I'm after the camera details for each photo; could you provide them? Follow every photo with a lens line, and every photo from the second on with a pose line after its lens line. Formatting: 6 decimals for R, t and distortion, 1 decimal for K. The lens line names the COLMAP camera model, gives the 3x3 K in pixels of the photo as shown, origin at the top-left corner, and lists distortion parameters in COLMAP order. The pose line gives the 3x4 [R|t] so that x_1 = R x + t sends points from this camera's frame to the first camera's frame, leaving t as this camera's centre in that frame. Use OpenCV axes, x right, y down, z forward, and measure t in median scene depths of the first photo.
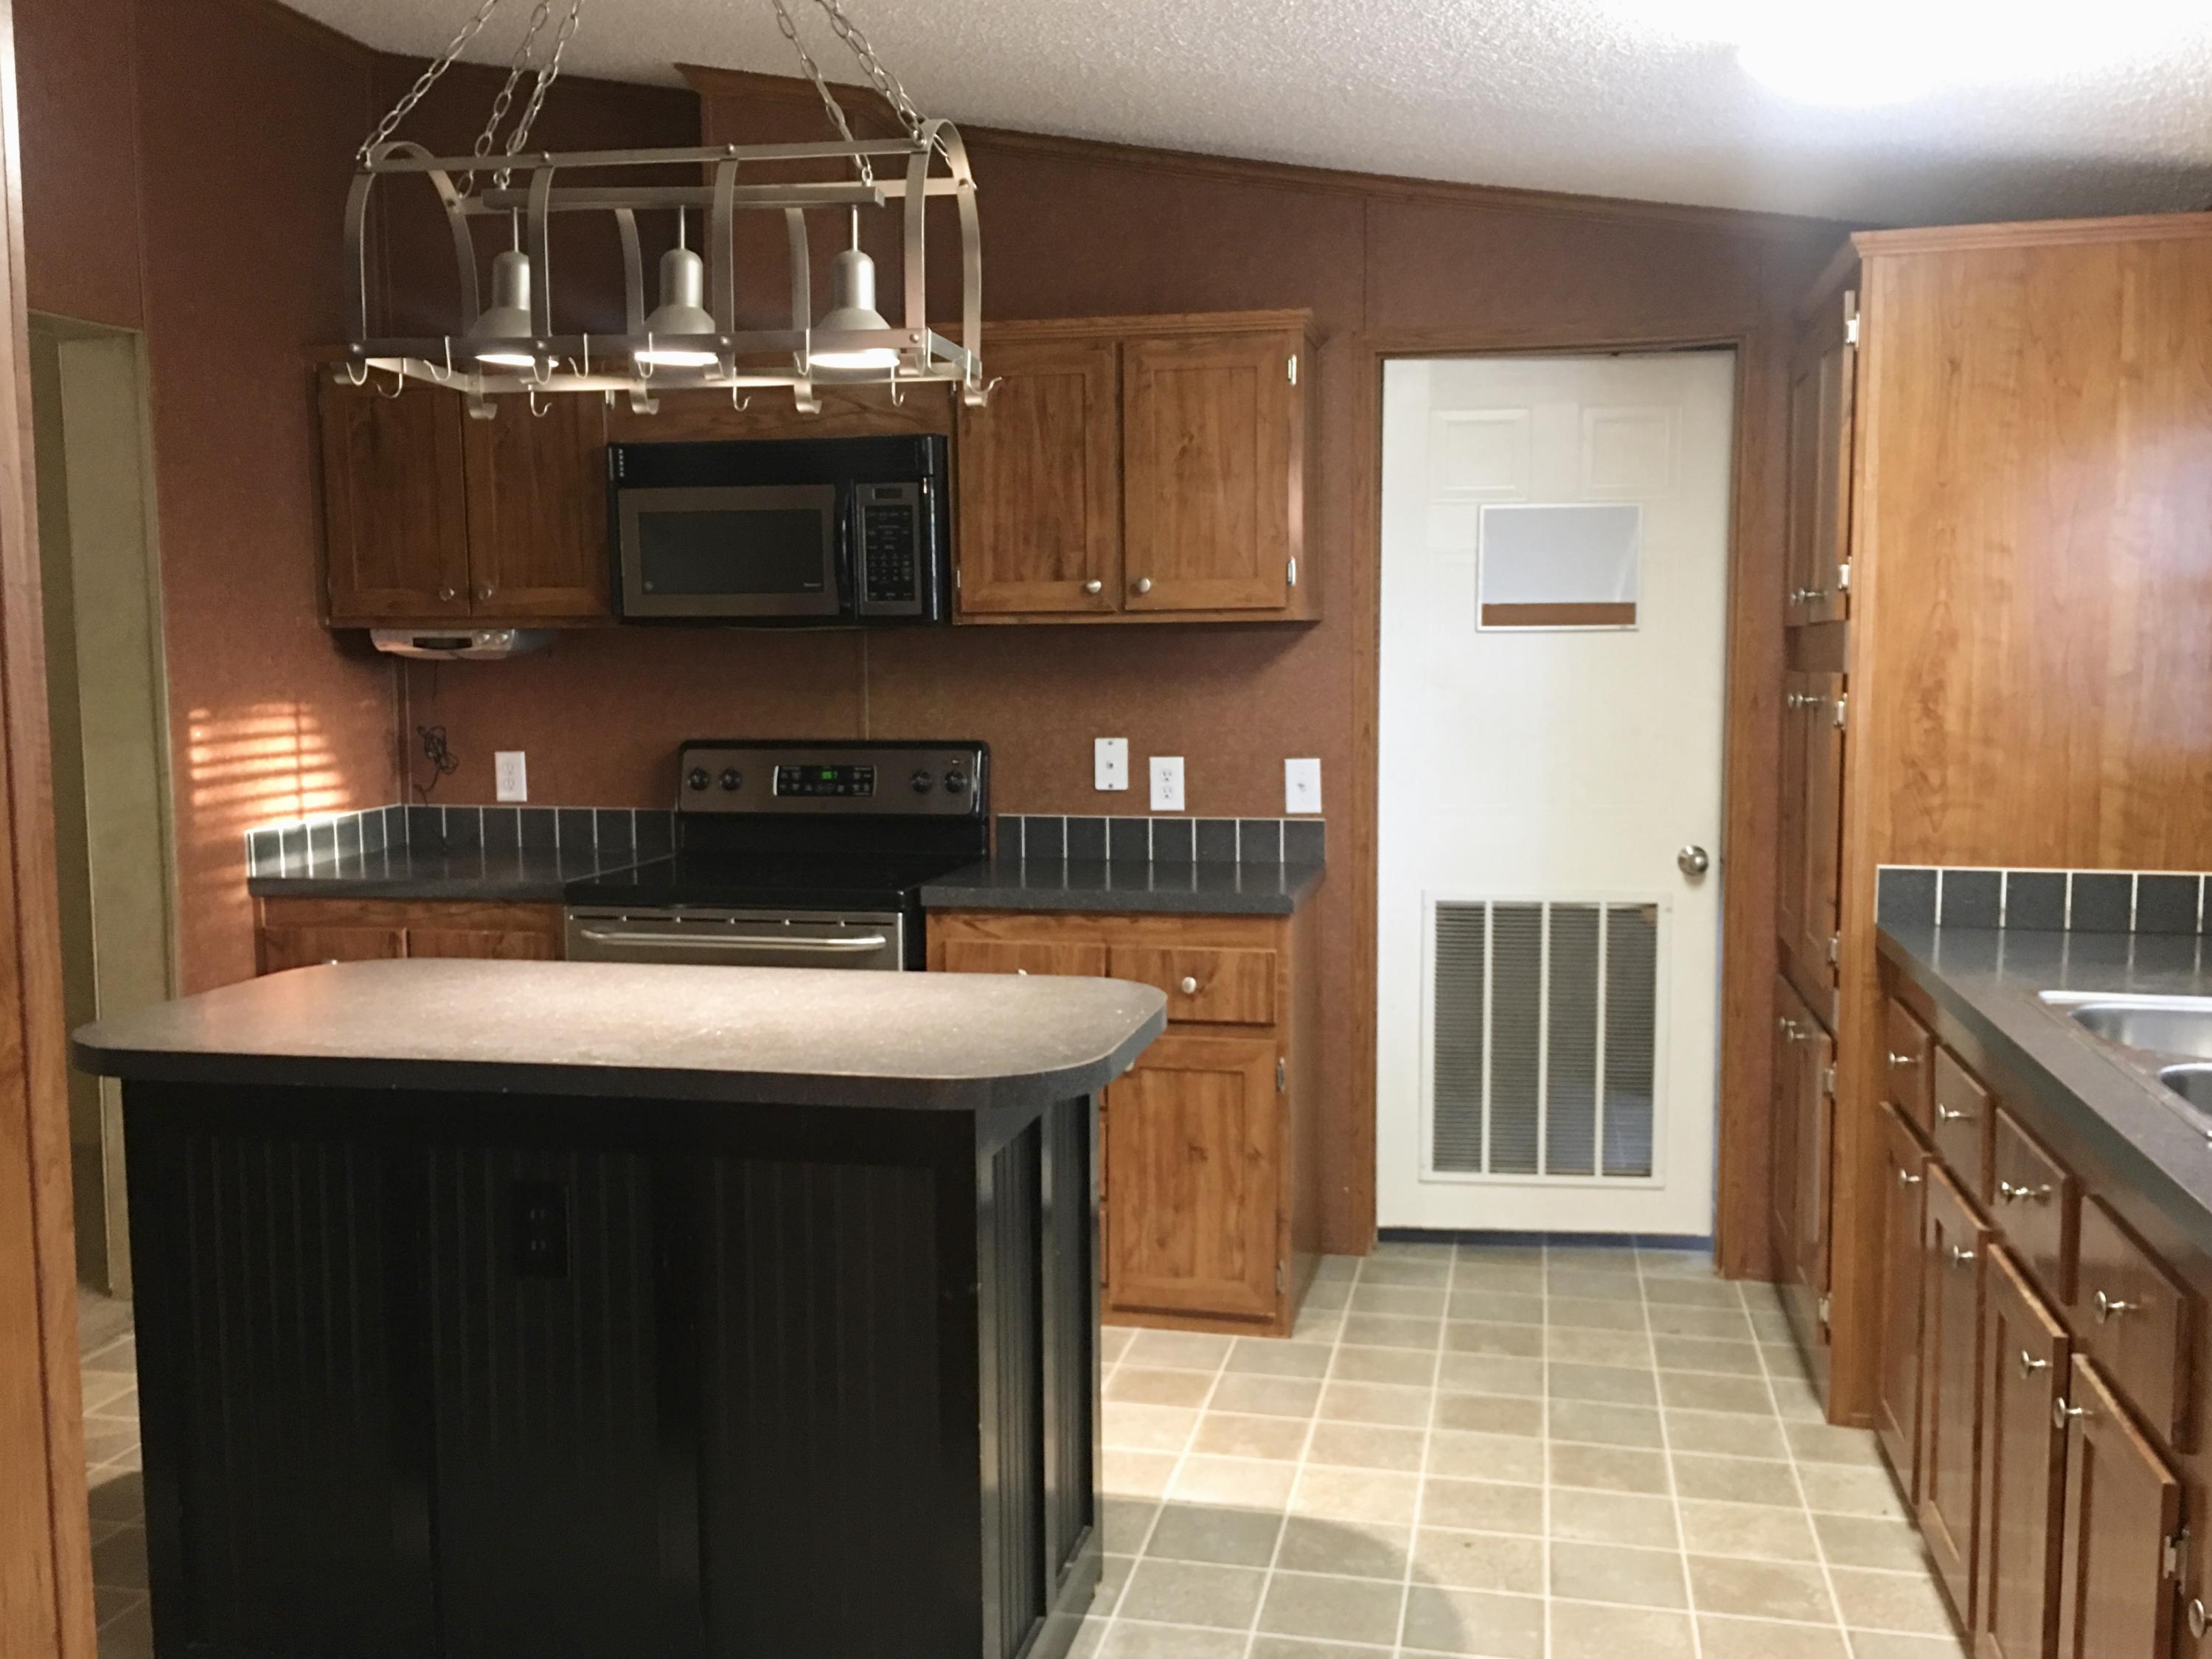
lens RADIAL K [[1996.8, 0, 1113.2], [0, 1996.8, 834.9], [0, 0, 1]] dist [0.083199, -0.121176]
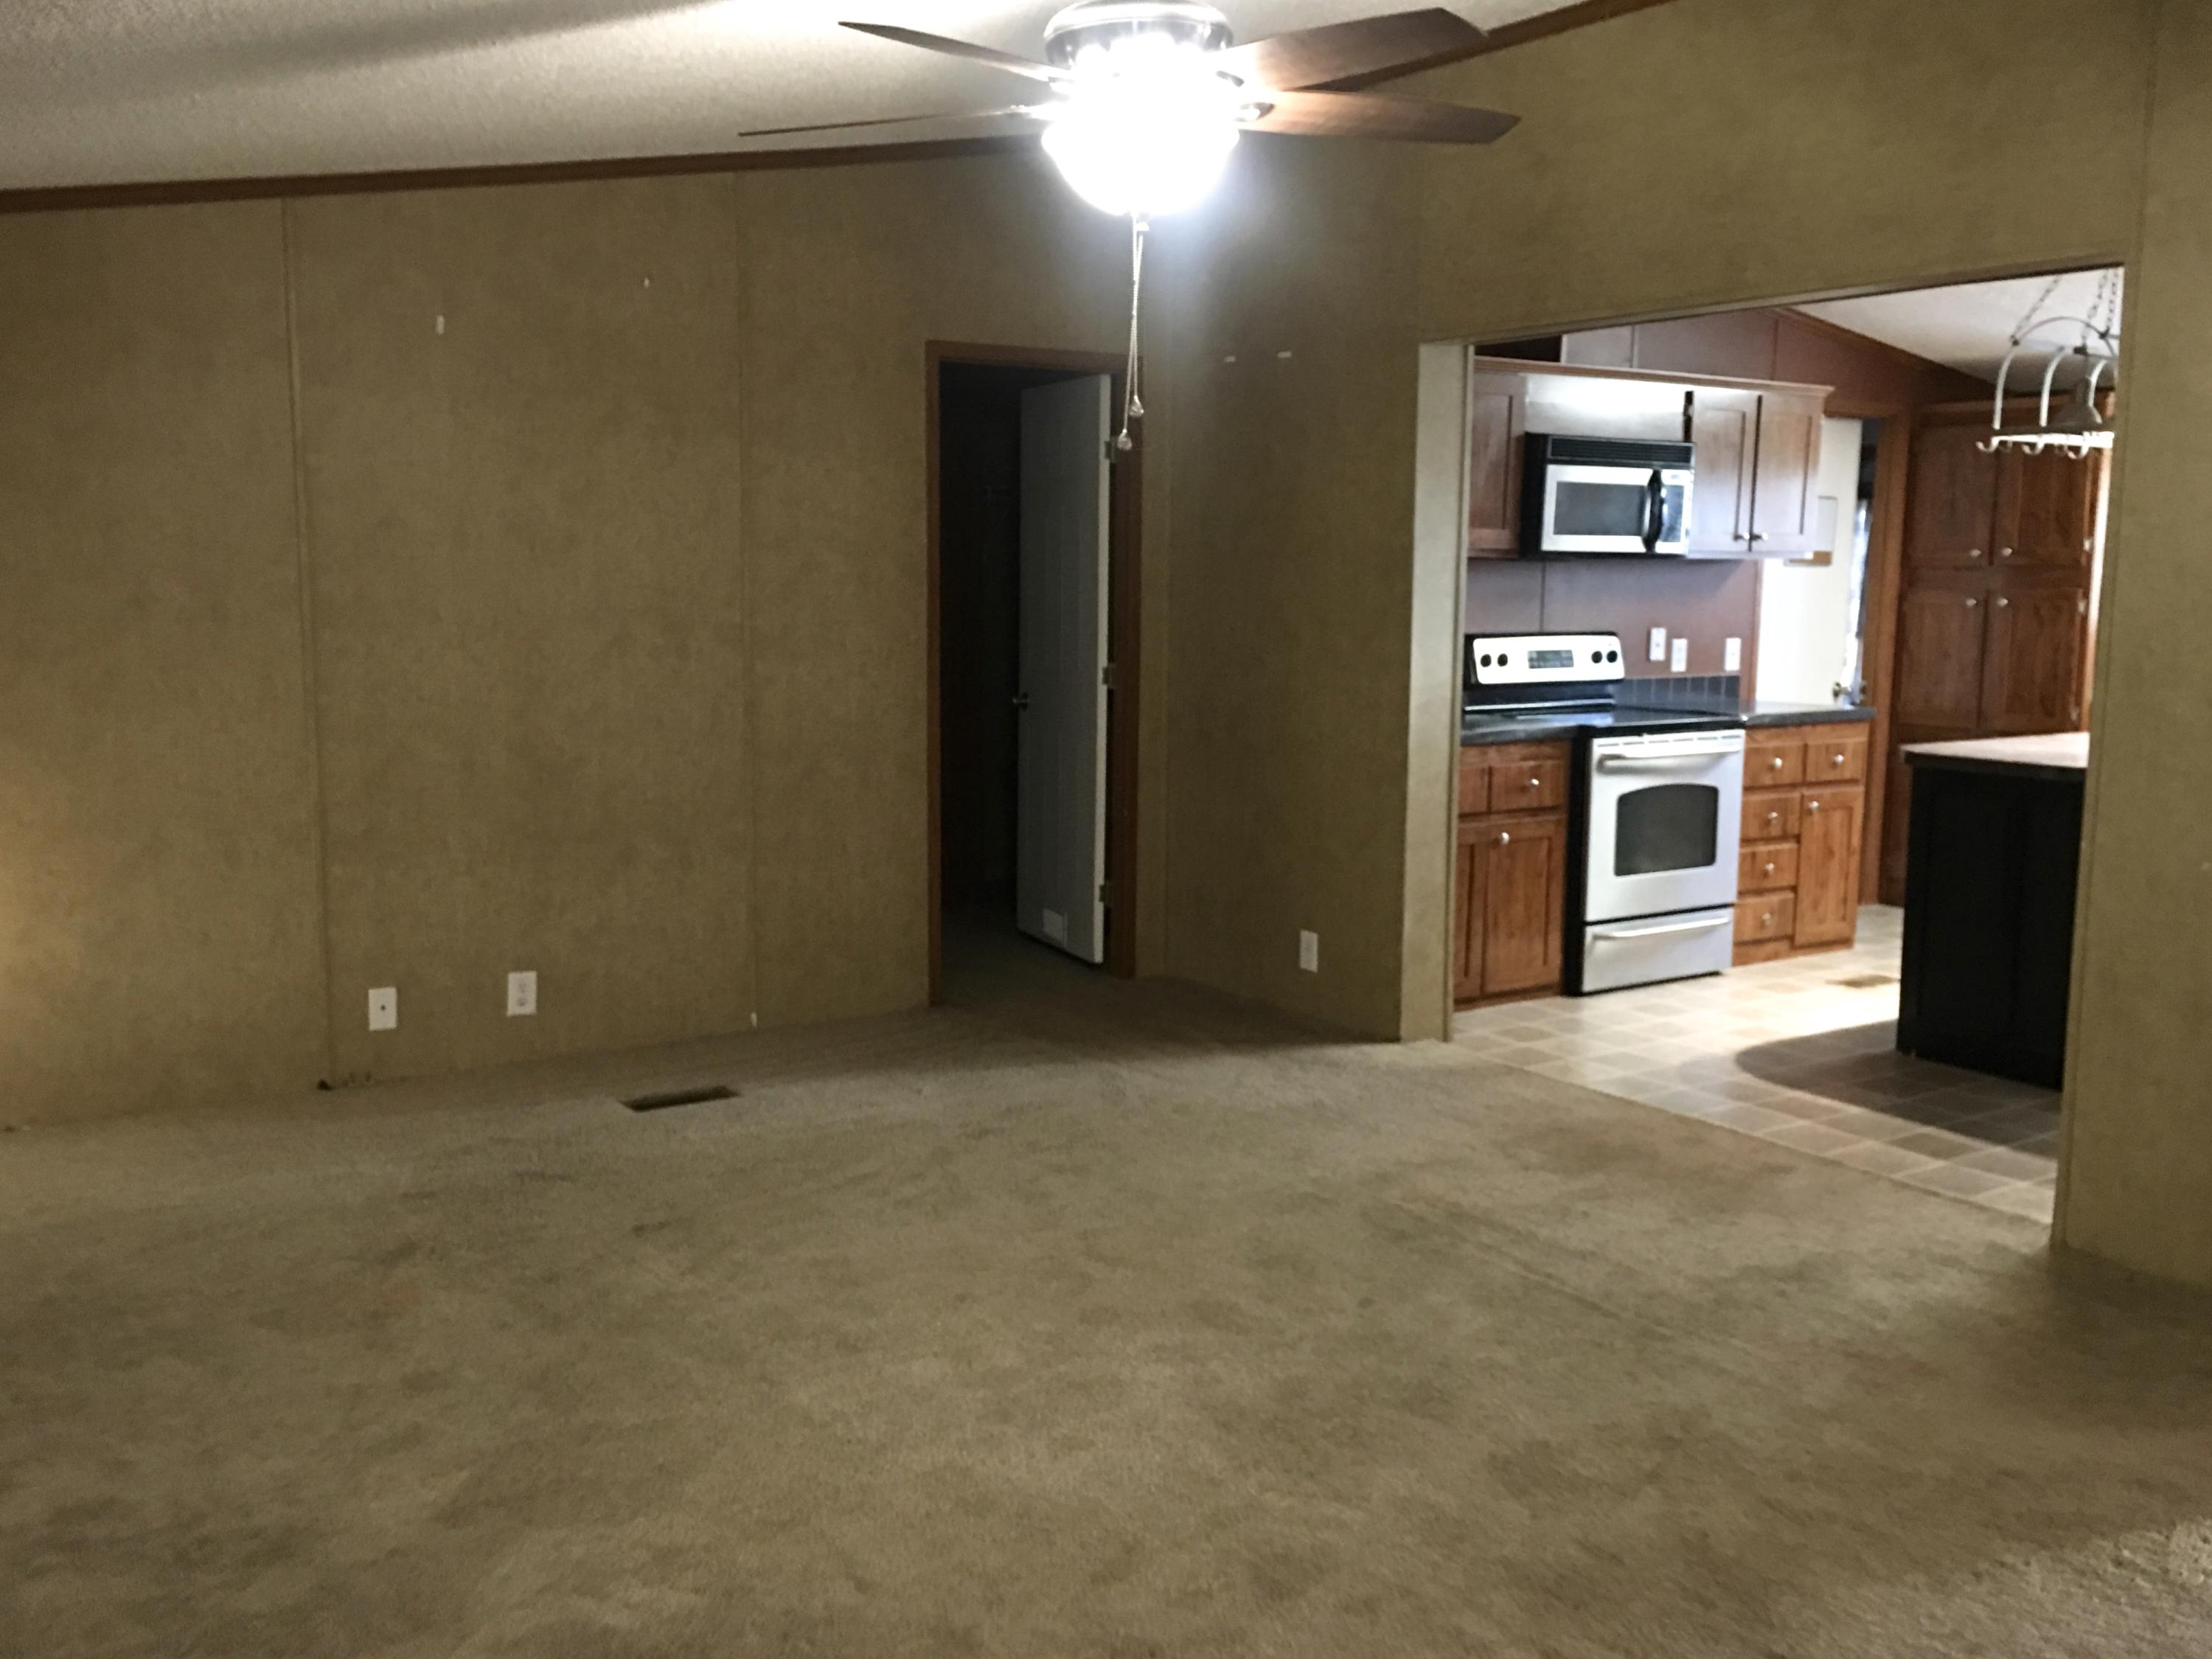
lens RADIAL K [[1996.8, 0, 1113.2], [0, 1996.8, 834.9], [0, 0, 1]] dist [0.083199, -0.121176]
pose [[0.682406, -0.082185, 0.726338, -1.655758], [0.052249, 0.996602, 0.063676, -0.008346], [-0.729103, -0.005503, 0.684382, 0.215330]]
